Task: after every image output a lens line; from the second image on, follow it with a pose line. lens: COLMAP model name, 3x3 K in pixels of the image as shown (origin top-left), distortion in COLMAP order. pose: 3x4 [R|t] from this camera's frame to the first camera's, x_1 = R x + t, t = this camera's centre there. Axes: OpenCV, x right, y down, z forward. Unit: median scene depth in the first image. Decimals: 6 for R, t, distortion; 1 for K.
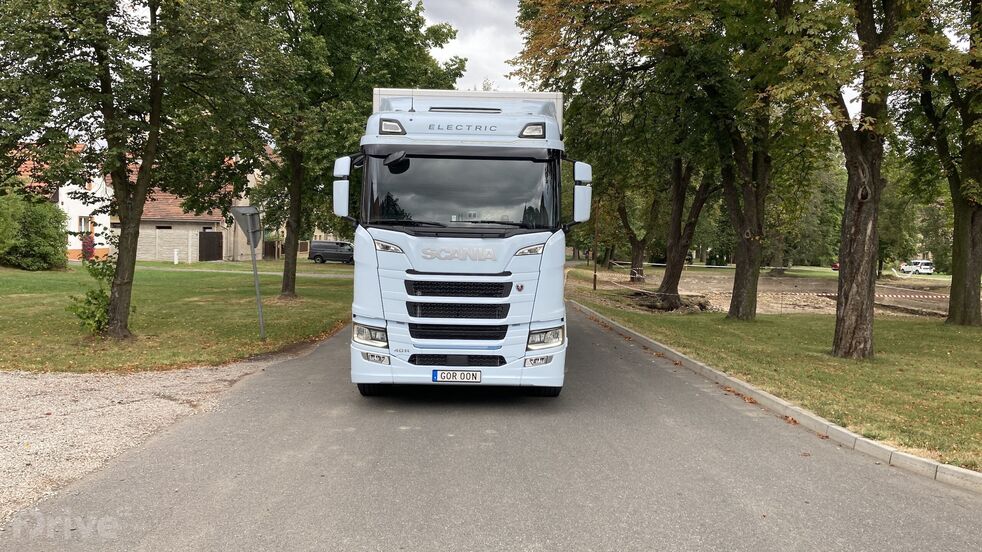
lens RADIAL K [[783.7, 0, 491.6], [0, 783.7, 277.0], [0, 0, 1]] dist [0.064241, 0.001228]
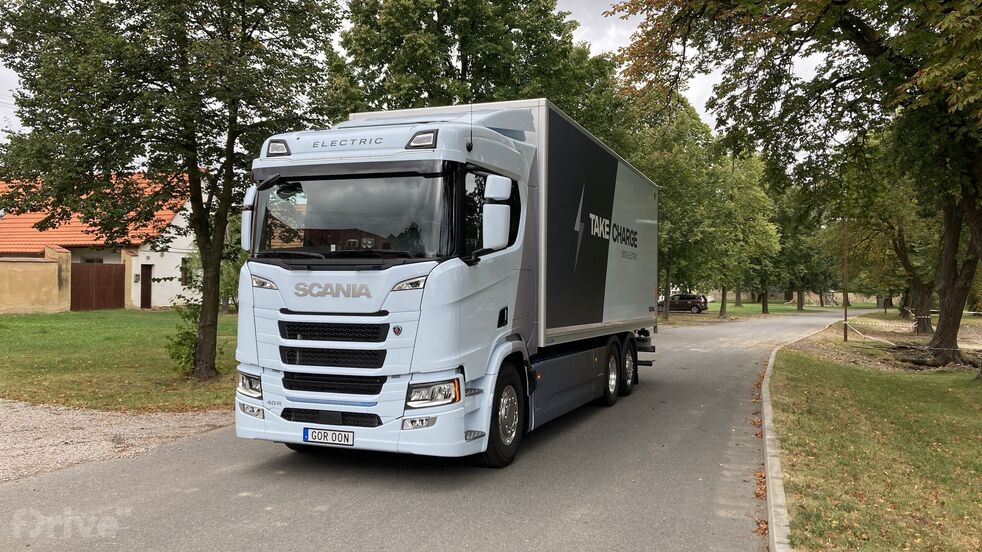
lens RADIAL K [[783.7, 0, 490.7], [0, 783.7, 272.4], [0, 0, 1]] dist [0.064241, 0.001228]
pose [[0.933914, -0.018381, -0.357025, 0.417024], [-0.005667, 0.997791, -0.066193, 0.006790], [0.357453, 0.063842, 0.931746, 0.270352]]
